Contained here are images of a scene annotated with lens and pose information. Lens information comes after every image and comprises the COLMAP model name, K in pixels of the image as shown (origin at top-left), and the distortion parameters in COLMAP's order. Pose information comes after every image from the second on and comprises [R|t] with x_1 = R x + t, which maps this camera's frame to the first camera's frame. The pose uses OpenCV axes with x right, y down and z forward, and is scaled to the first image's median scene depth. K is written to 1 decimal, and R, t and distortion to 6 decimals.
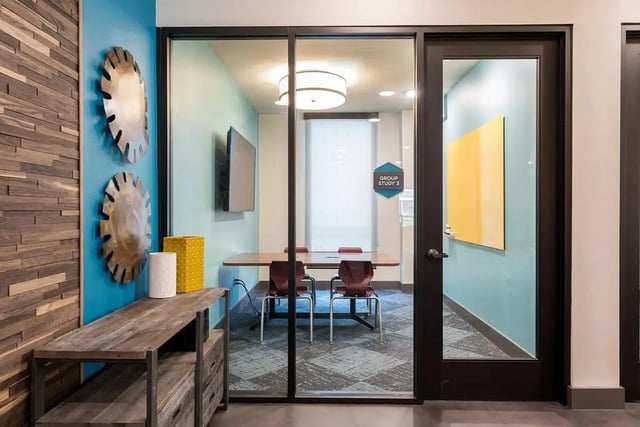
lens RADIAL K [[436.4, 0, 320.0], [0, 436.4, 213.5], [0, 0, 1]] dist [0.001668, 0.000909]
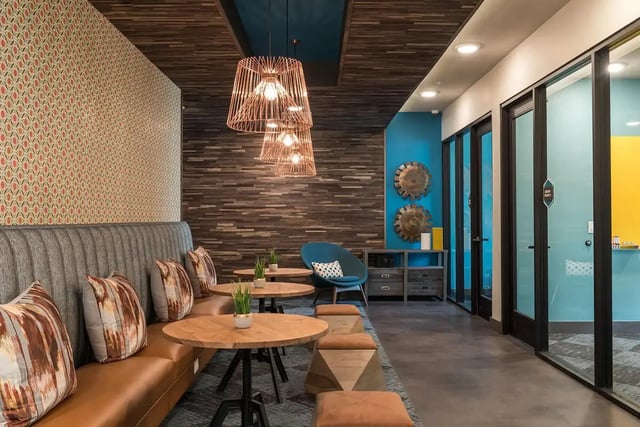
lens RADIAL K [[436.4, 0, 320.0], [0, 436.4, 213.5], [0, 0, 1]] dist [0.001668, 0.000909]
pose [[0.026970, 0.002103, -0.999634, 2.982875], [-0.002771, 0.999994, 0.002029, -0.043616], [0.999632, 0.002715, 0.026976, 0.381697]]
